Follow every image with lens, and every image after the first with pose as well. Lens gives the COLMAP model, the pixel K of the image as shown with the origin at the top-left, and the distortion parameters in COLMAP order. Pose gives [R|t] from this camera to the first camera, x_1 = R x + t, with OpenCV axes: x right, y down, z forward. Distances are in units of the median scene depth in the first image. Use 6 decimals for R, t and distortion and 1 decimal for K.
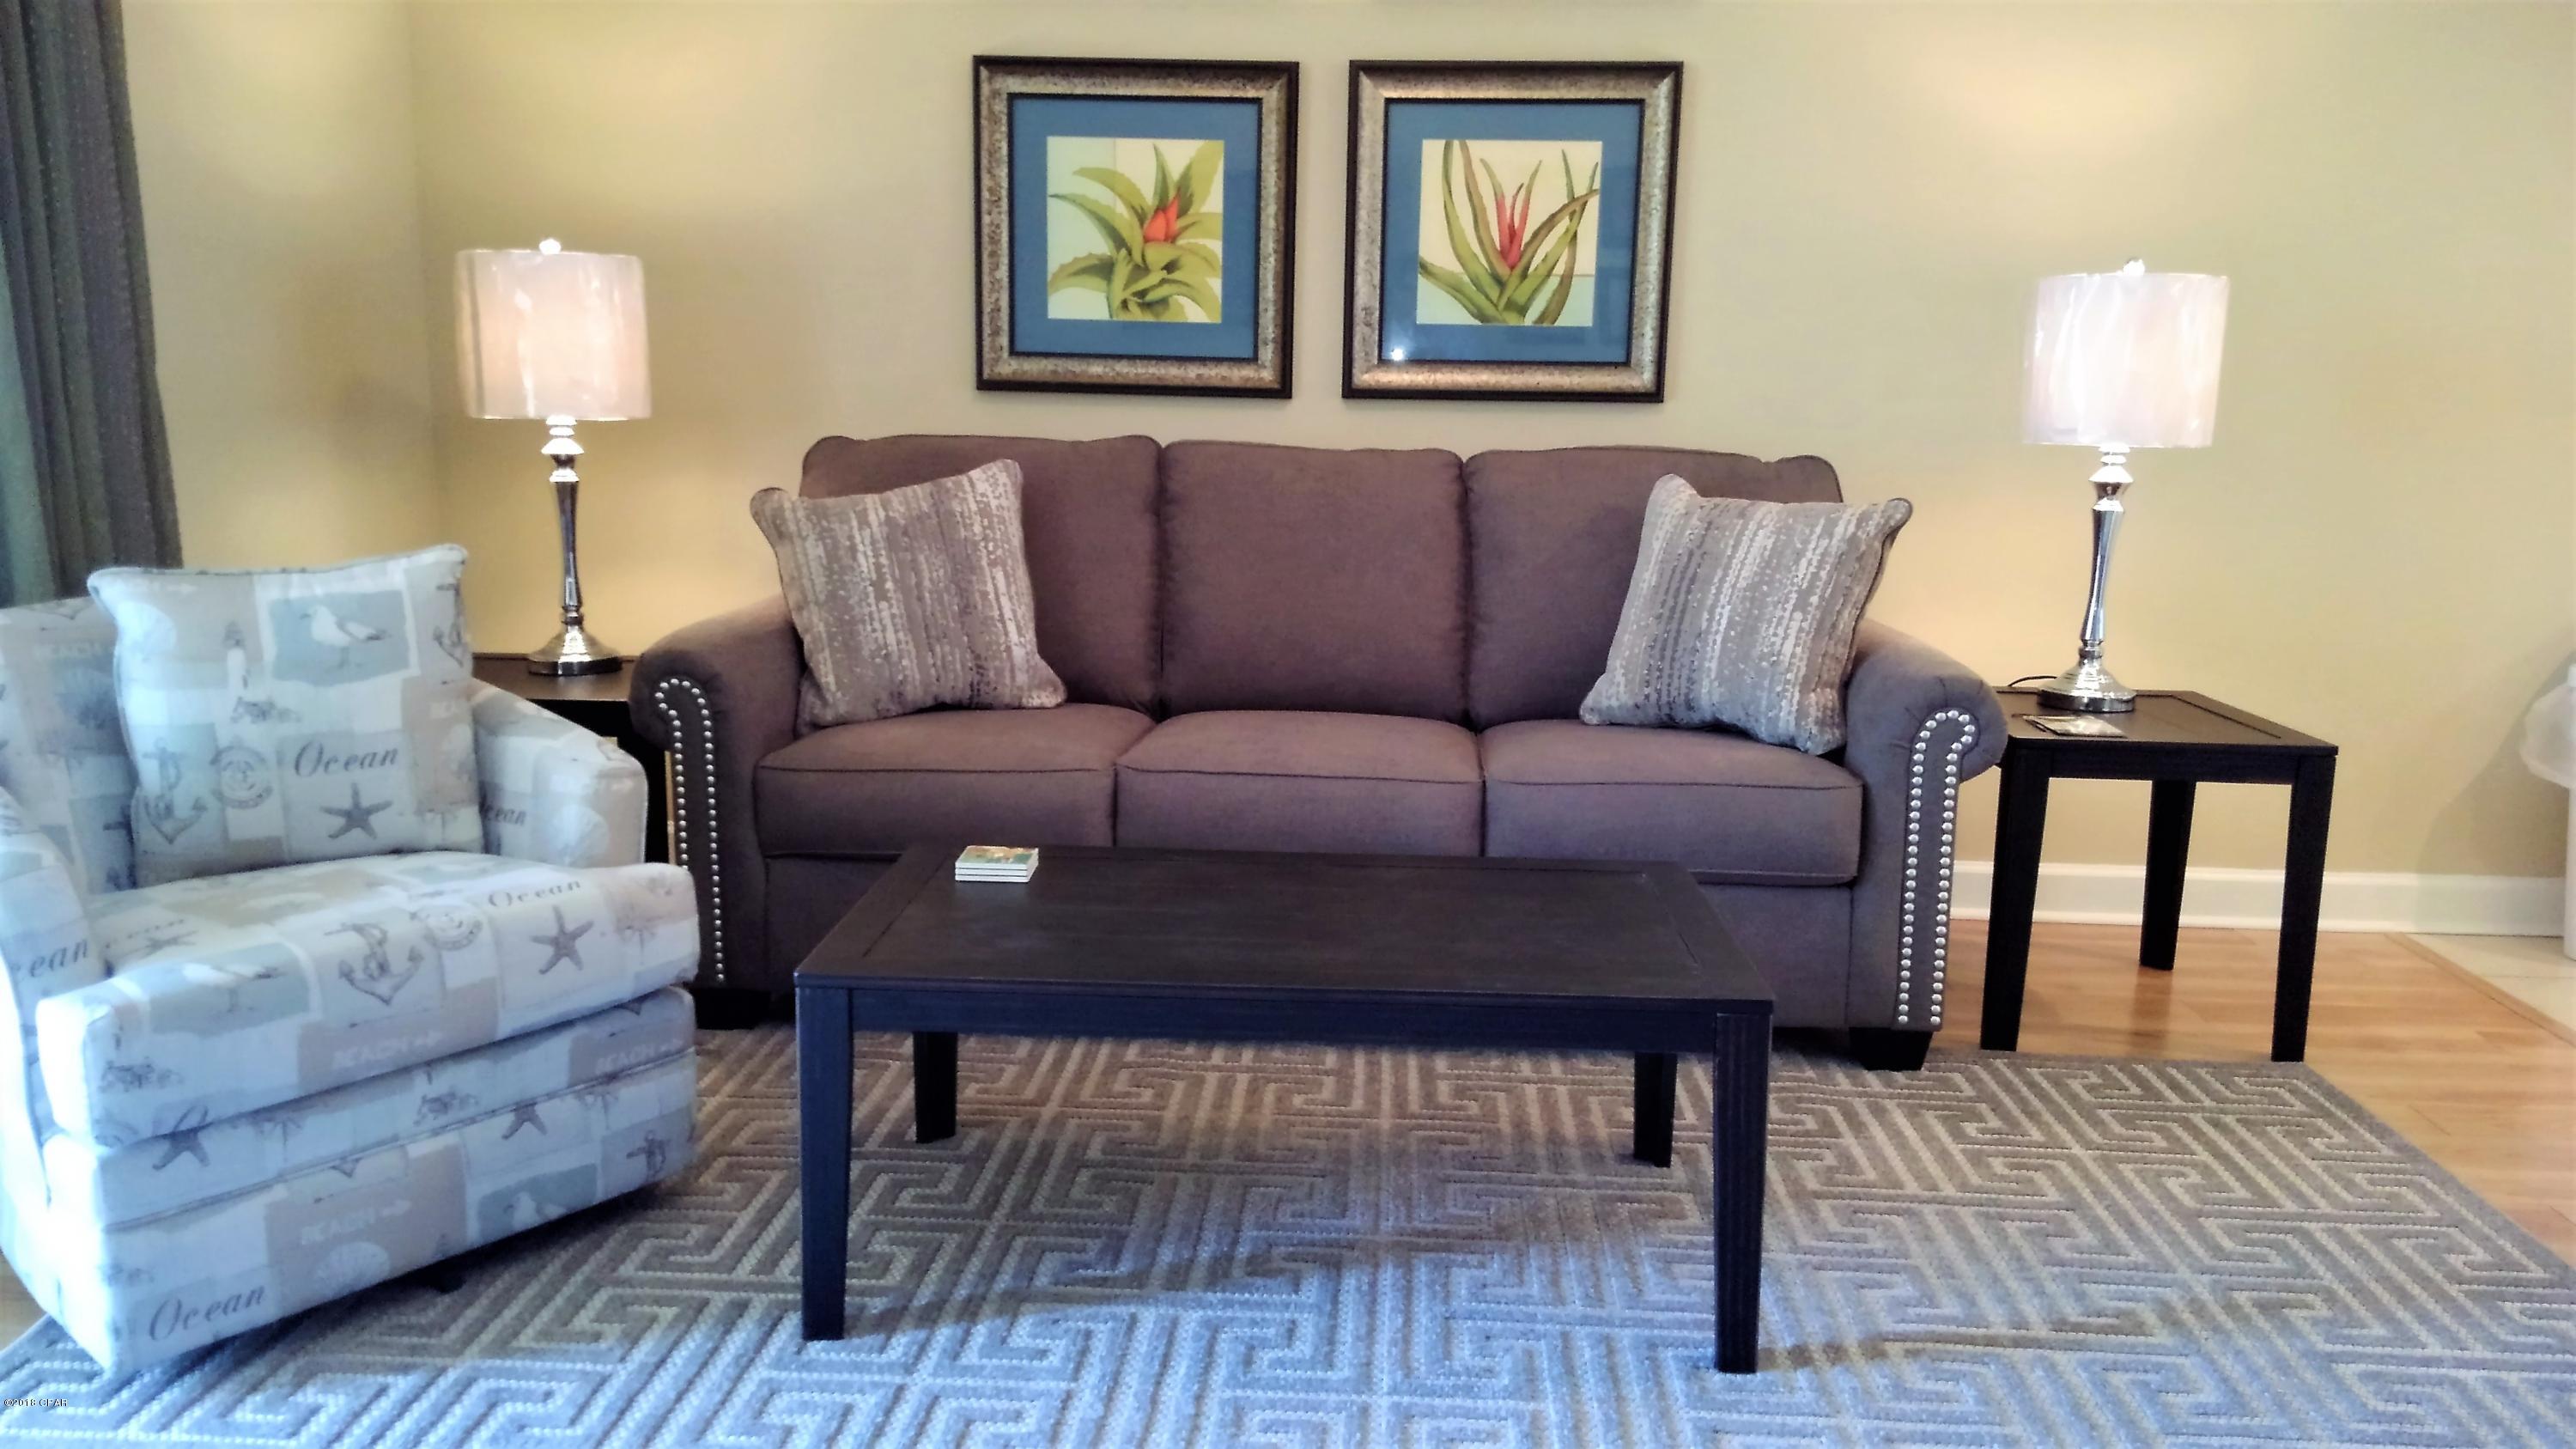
lens RADIAL K [[1936.5, 0, 1296.4], [0, 1936.5, 751.2], [0, 0, 1]] dist [0.097773, -0.154851]
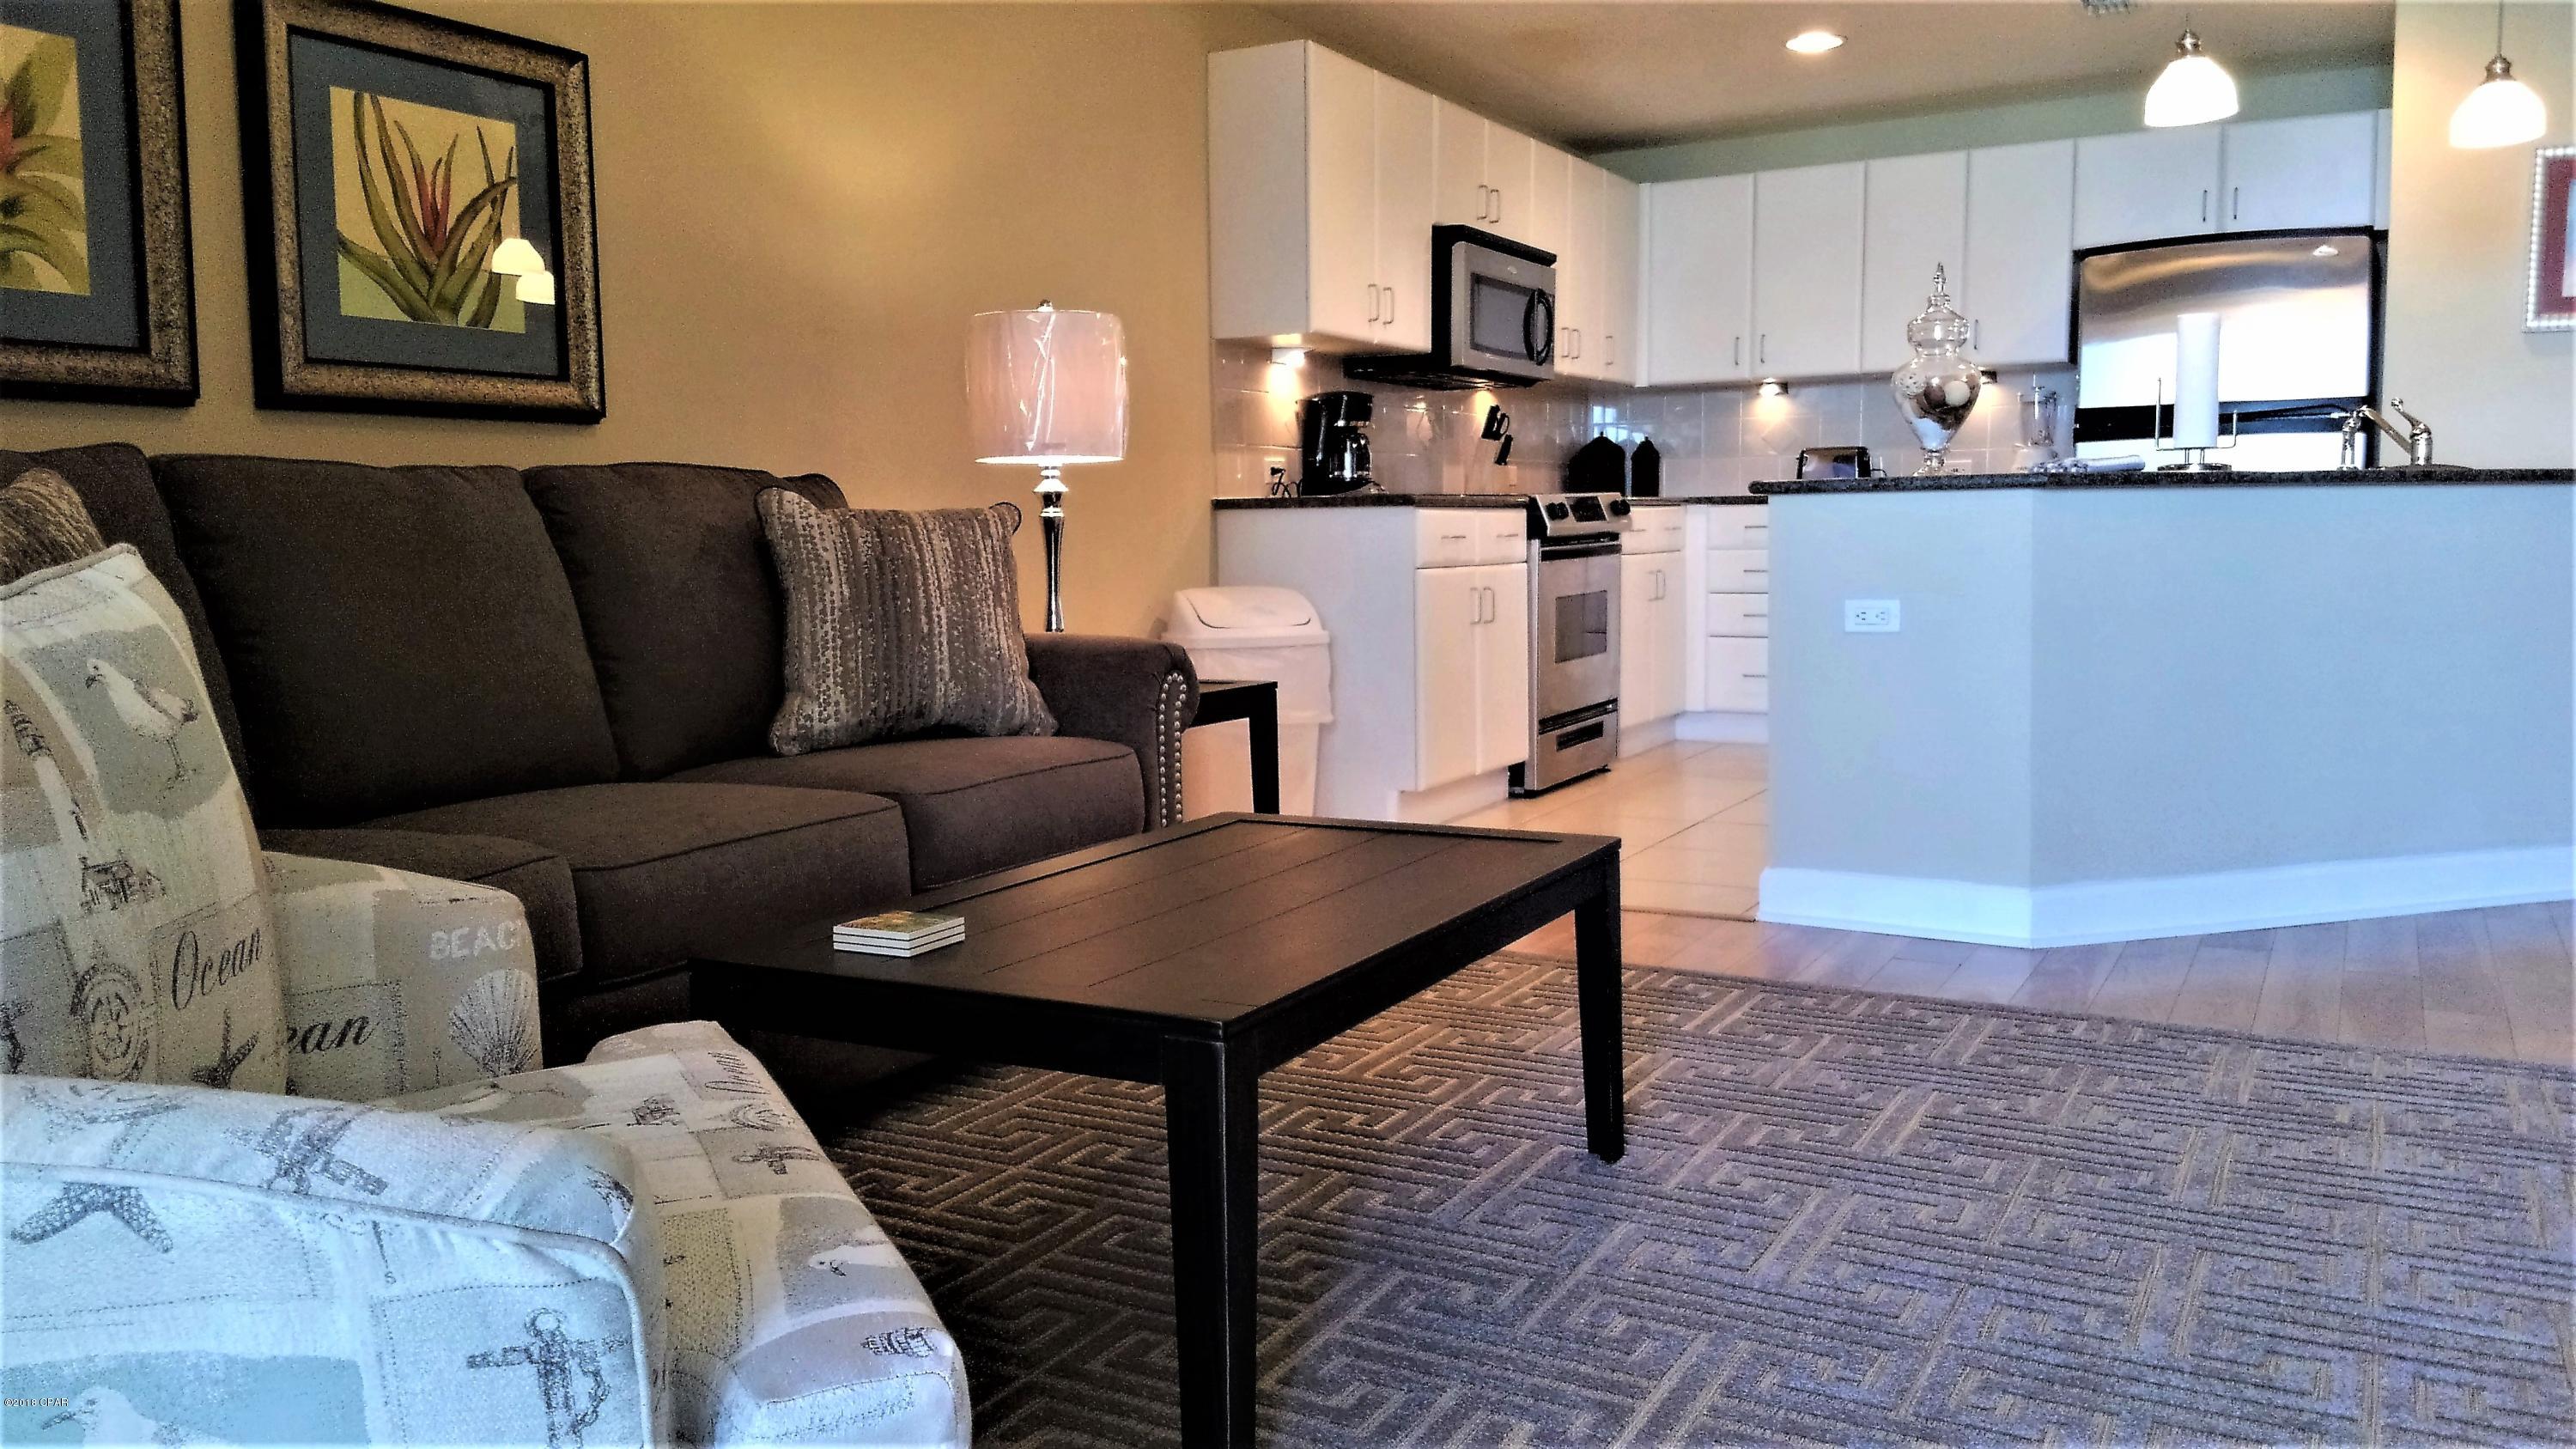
lens RADIAL K [[1936.5, 0, 1287.7], [0, 1936.5, 740.5], [0, 0, 1]] dist [0.097773, -0.154851]
pose [[0.437416, -0.121319, 0.891038, -0.505739], [0.189114, 0.981109, 0.040745, -0.012240], [-0.879149, 0.150685, 0.452096, 0.340182]]
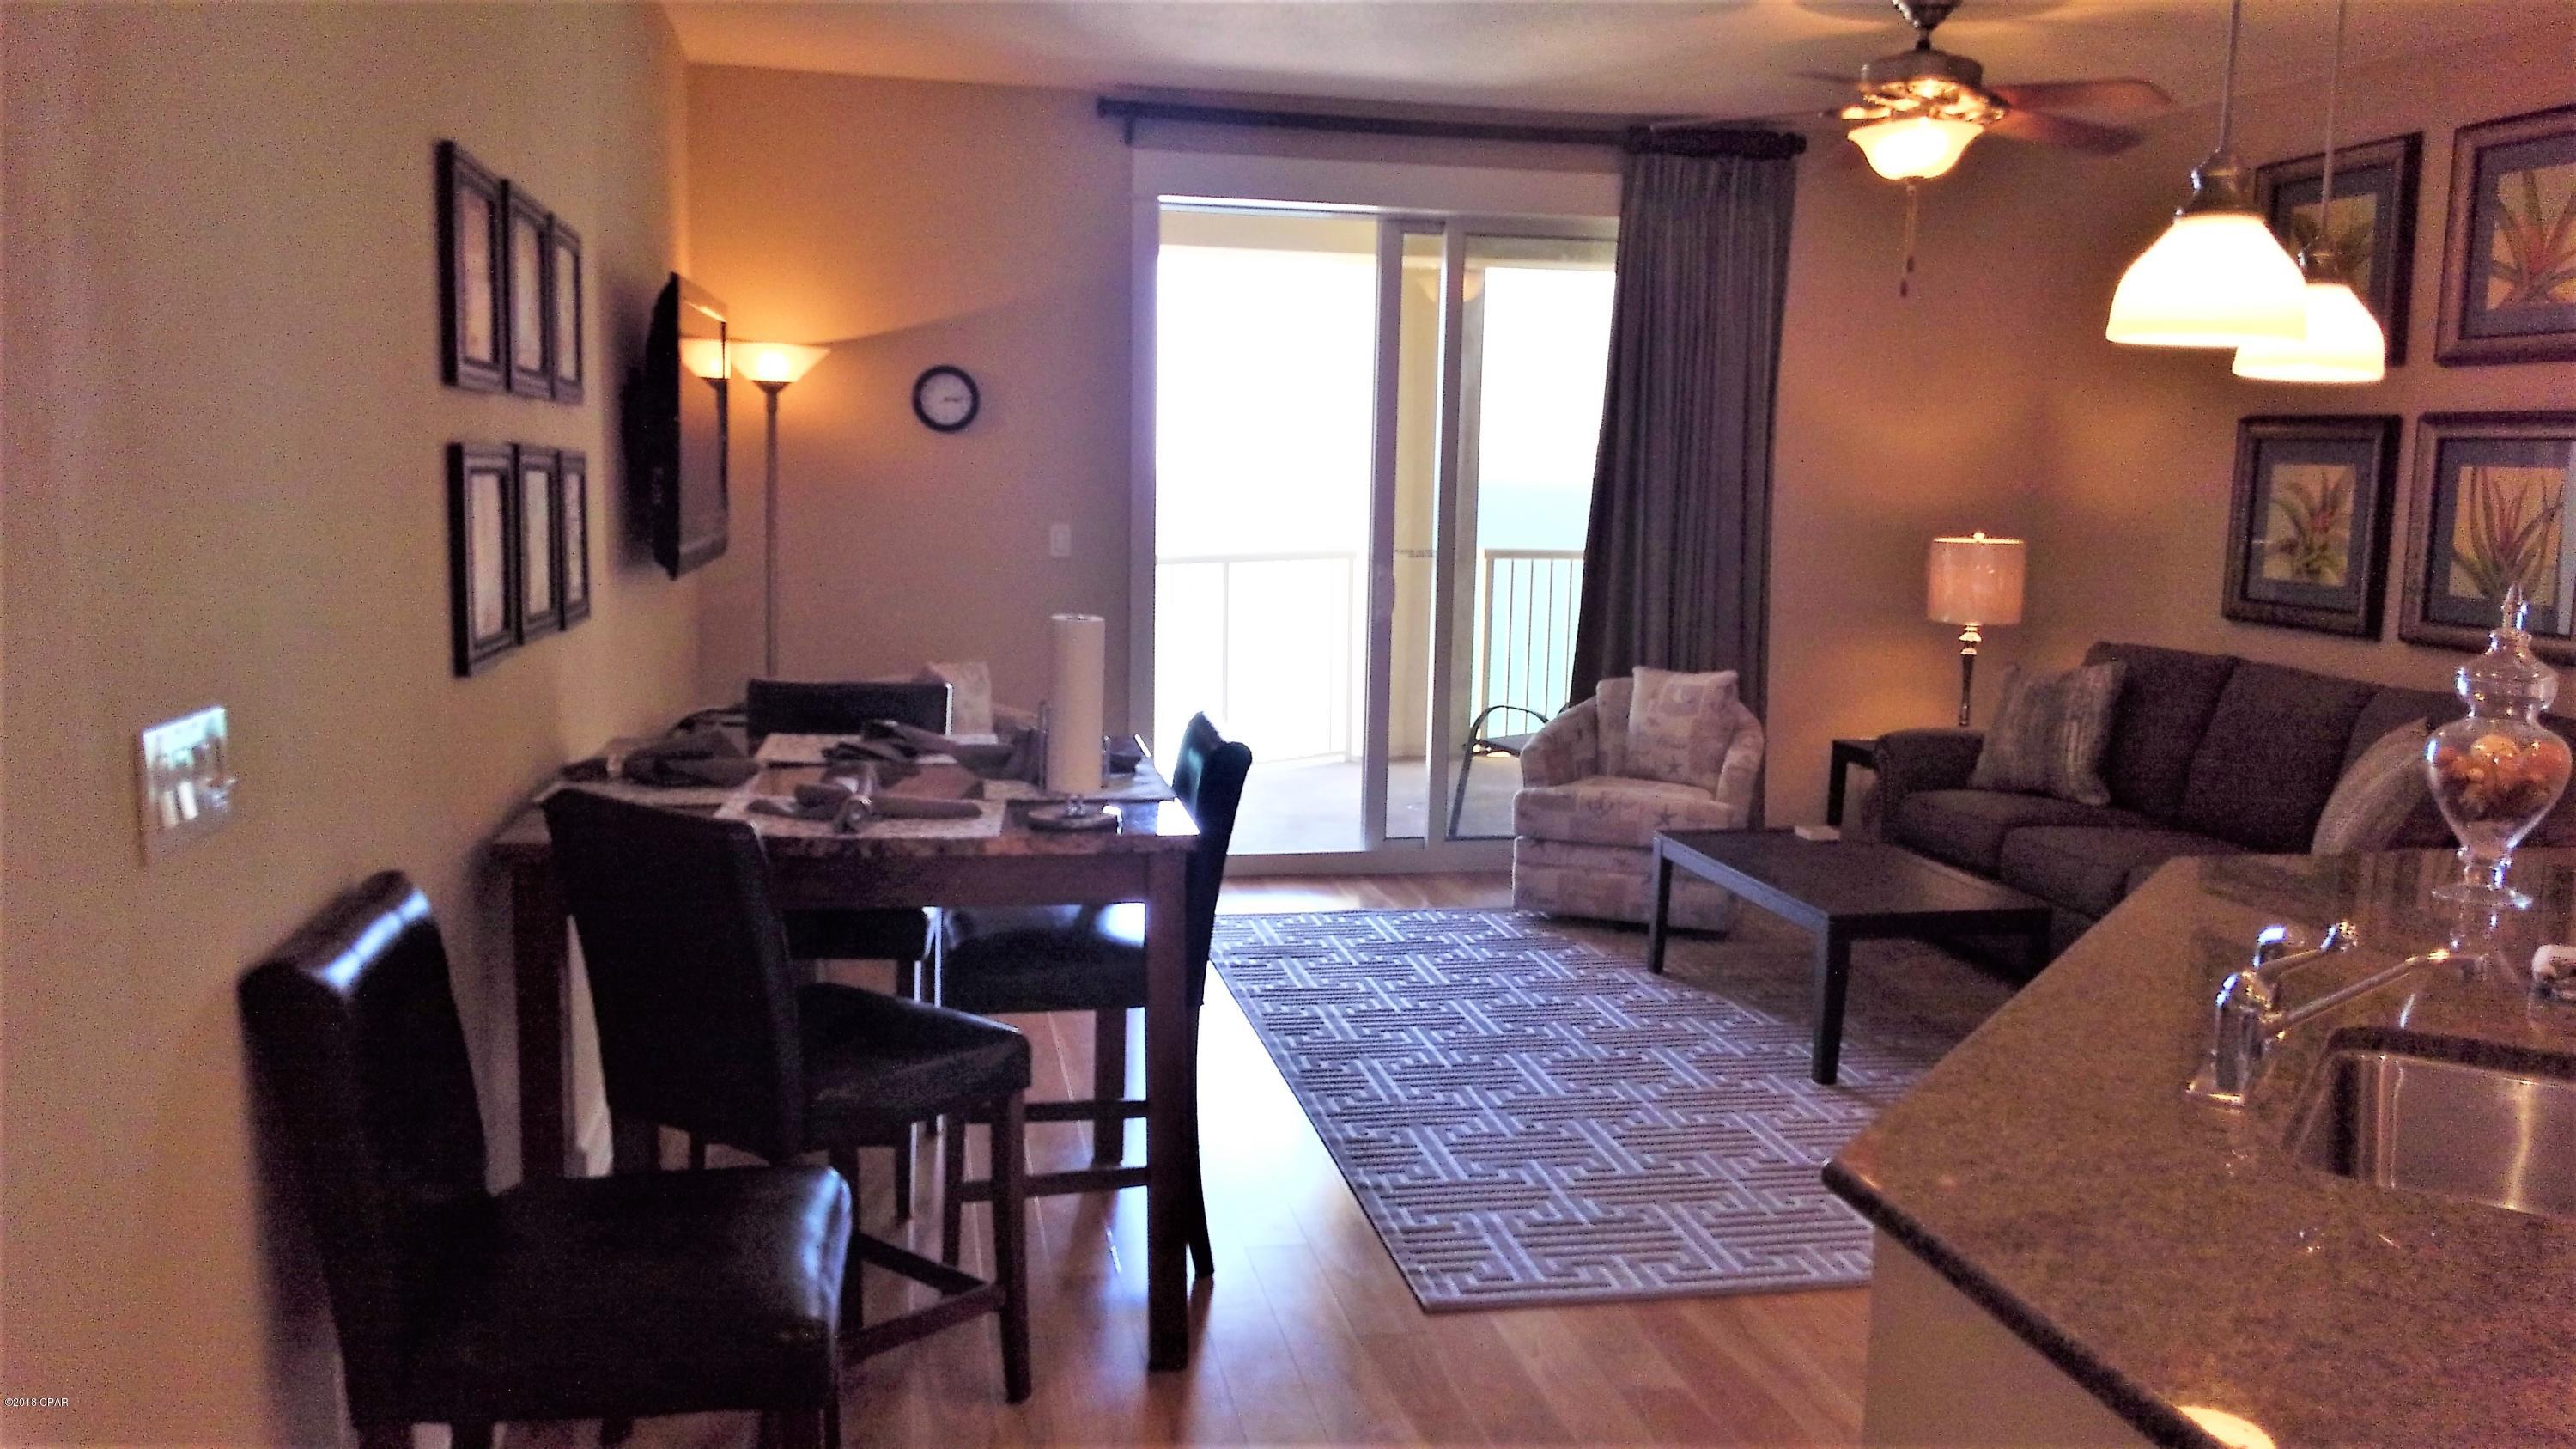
lens RADIAL K [[1936.5, 0, 1286.4], [0, 1936.5, 723.9], [0, 0, 1]] dist [0.097773, -0.154851]
pose [[0.248703, 0.122290, -0.960829, 1.220842], [-0.196646, 0.977713, 0.073538, -0.072848], [0.948408, 0.170654, 0.267208, -0.132790]]
